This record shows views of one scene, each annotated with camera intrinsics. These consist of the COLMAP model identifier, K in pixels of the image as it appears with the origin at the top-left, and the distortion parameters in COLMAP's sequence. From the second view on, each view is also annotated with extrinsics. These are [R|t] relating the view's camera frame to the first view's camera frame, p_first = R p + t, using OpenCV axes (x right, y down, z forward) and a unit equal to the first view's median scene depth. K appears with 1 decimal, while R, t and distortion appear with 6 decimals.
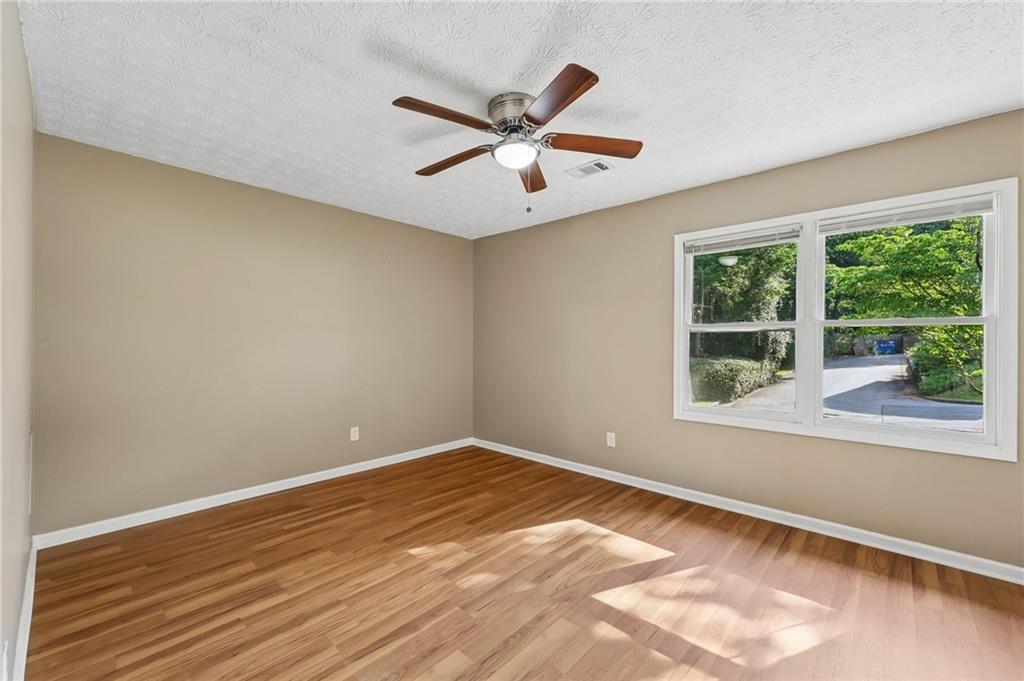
lens RADIAL K [[425.1, 0, 512.0], [0, 425.1, 339.7], [0, 0, 1]] dist [-0.001595, 0.000631]
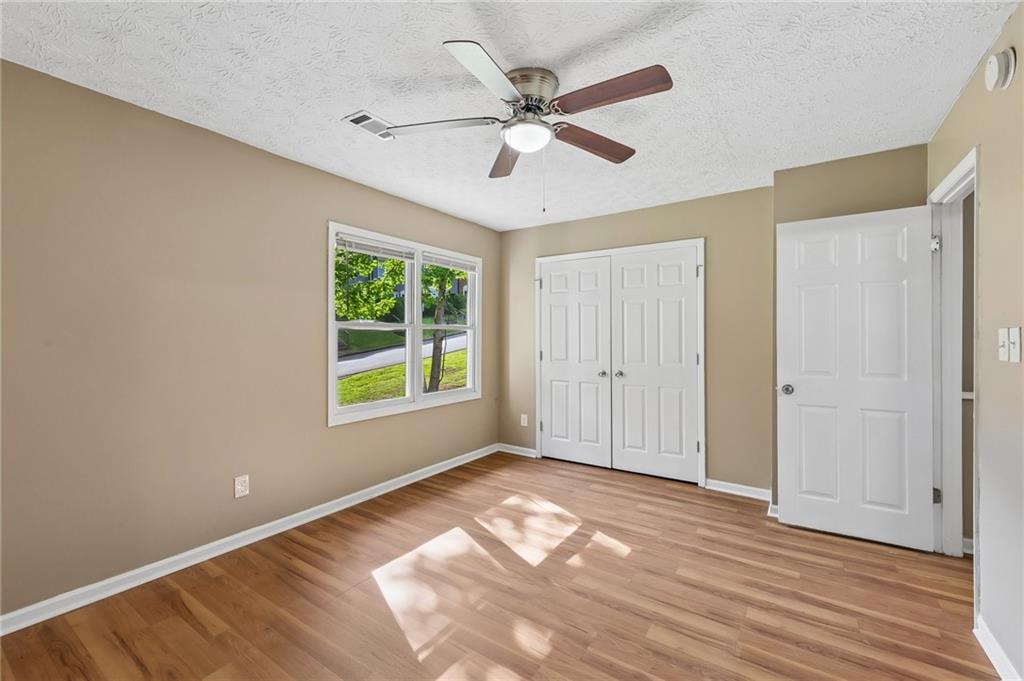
lens RADIAL K [[425.1, 0, 518.4], [0, 425.1, 338.1], [0, 0, 1]] dist [-0.001595, 0.000631]
pose [[-0.155370, -0.003237, 0.987851, -0.704284], [0.001228, 0.999993, 0.003470, -0.004096], [-0.987856, 0.001752, -0.155365, 0.934399]]
